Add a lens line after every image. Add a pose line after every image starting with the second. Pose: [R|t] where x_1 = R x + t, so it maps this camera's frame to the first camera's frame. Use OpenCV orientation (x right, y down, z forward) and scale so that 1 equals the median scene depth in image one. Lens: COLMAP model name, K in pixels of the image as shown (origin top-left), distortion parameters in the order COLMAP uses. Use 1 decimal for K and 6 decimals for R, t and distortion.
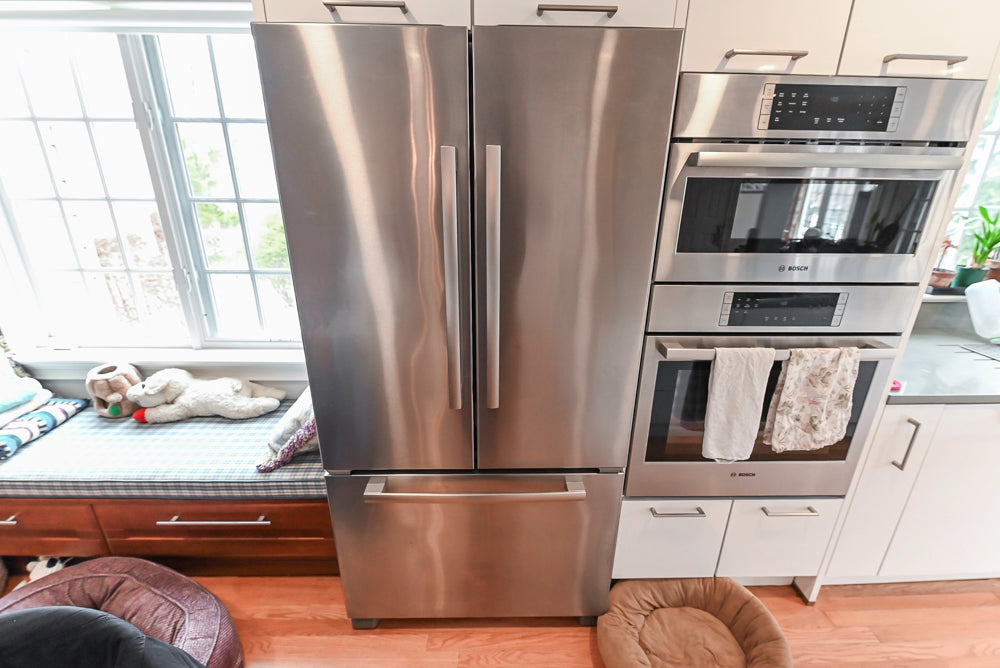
lens RADIAL K [[430.6, 0, 525.6], [0, 430.6, 327.1], [0, 0, 1]] dist [0.000258, -0.005636]
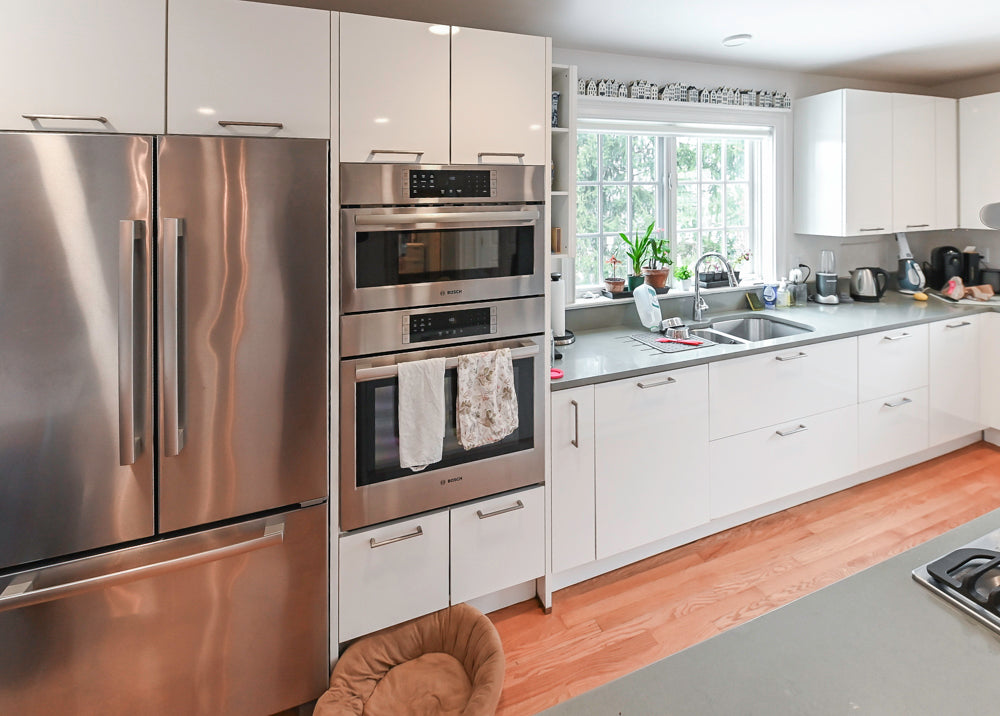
lens RADIAL K [[467.5, 0, 525.5], [0, 467.5, 198.6], [0, 0, 1]] dist [-0.003335, -0.000216]
pose [[0.941576, -0.023248, 0.335997, 0.335847], [0.134748, 0.940297, -0.312547, 0.068900], [-0.308670, 0.339561, 0.888493, -0.422924]]
